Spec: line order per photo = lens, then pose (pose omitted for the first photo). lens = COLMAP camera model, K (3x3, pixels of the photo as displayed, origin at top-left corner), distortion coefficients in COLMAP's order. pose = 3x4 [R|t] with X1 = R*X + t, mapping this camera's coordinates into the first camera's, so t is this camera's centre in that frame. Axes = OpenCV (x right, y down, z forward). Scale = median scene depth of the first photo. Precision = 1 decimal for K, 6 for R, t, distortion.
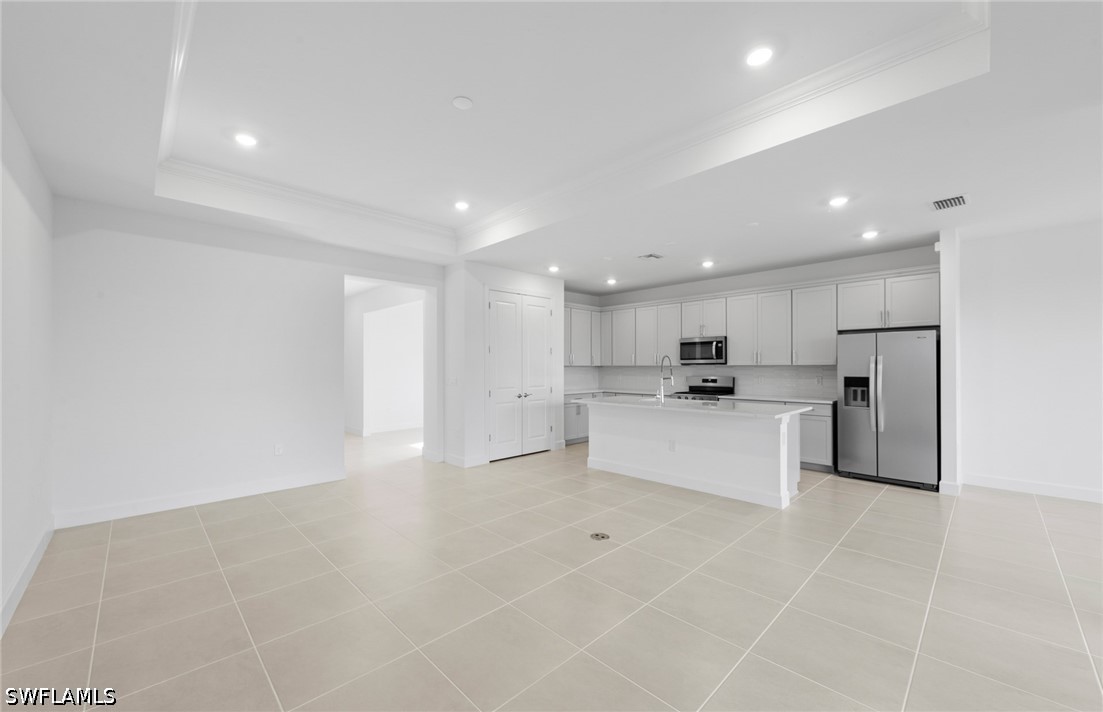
lens RADIAL K [[428.3, 0, 548.4], [0, 428.3, 365.5], [0, 0, 1]] dist [0.003503, 0.000444]
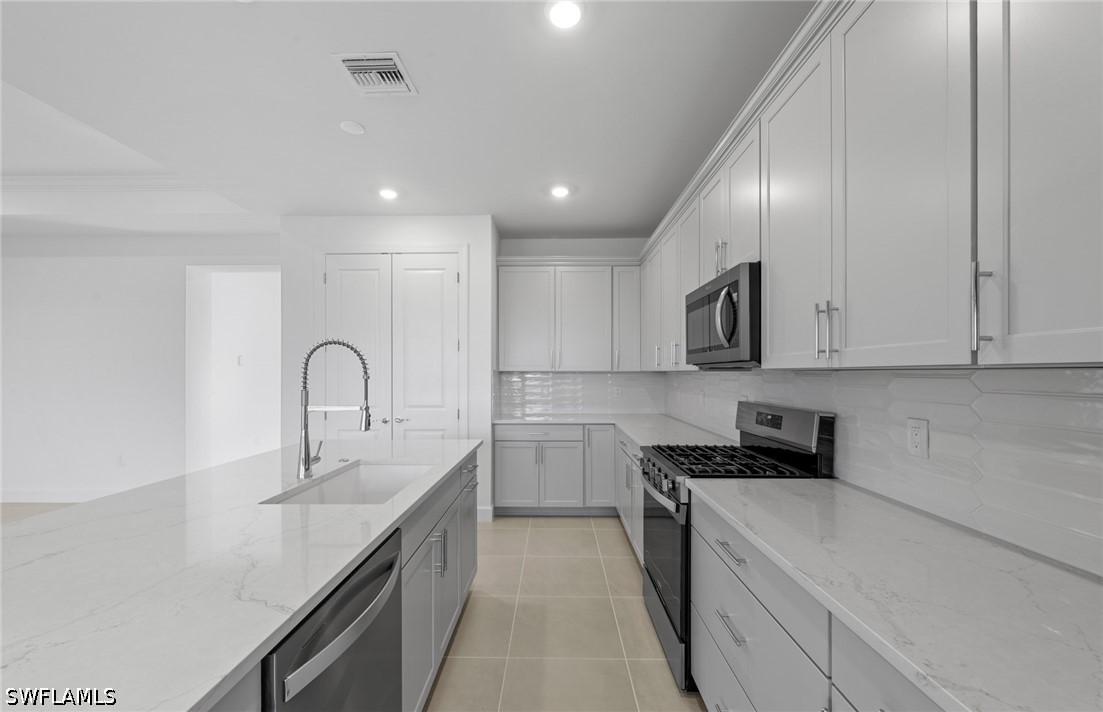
lens RADIAL K [[431.1, 0, 549.1], [0, 431.1, 372.5], [0, 0, 1]] dist [0.002616, 0.000216]
pose [[0.707471, 0.000734, -0.706742, 0.558612], [0.002598, 0.999990, 0.003640, 0.000609], [0.706738, -0.004412, 0.707462, 0.771645]]
